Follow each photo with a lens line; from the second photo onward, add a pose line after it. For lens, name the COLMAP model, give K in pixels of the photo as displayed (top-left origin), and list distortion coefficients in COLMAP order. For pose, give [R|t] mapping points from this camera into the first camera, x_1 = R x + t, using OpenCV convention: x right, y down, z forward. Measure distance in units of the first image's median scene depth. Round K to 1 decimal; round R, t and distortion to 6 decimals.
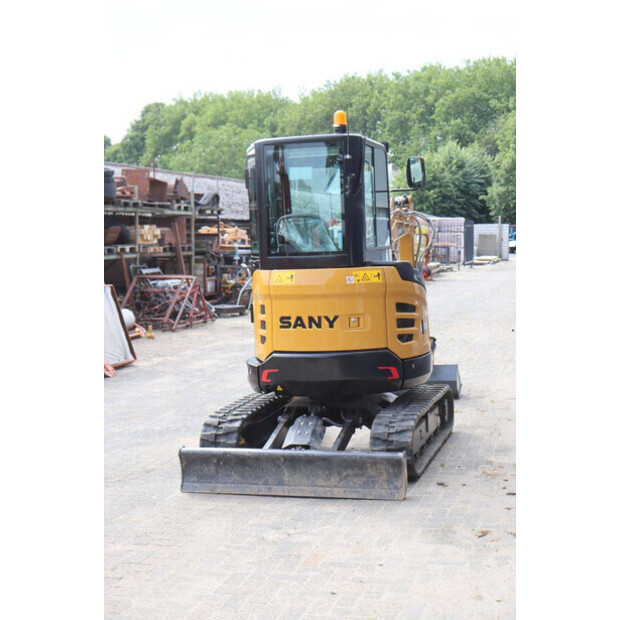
lens RADIAL K [[1969.9, 0, 308.3], [0, 1969.9, 310.3], [0, 0, 1]] dist [0.826566, 0.000000]
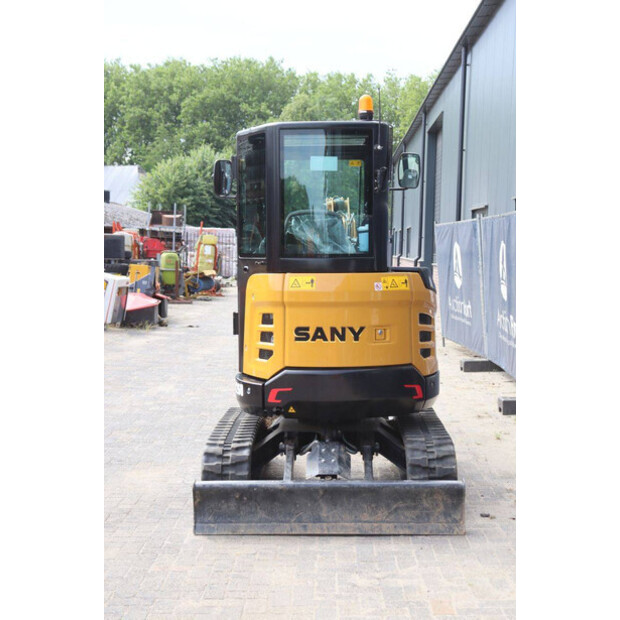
lens RADIAL K [[1969.9, 0, 312.0], [0, 1969.9, 307.1], [0, 0, 1]] dist [0.826566, 0.000000]
pose [[0.890091, 0.016536, 0.455483, -0.404229], [-0.006028, 0.999681, -0.024513, 0.015619], [-0.455743, 0.019073, 0.889907, 0.225209]]
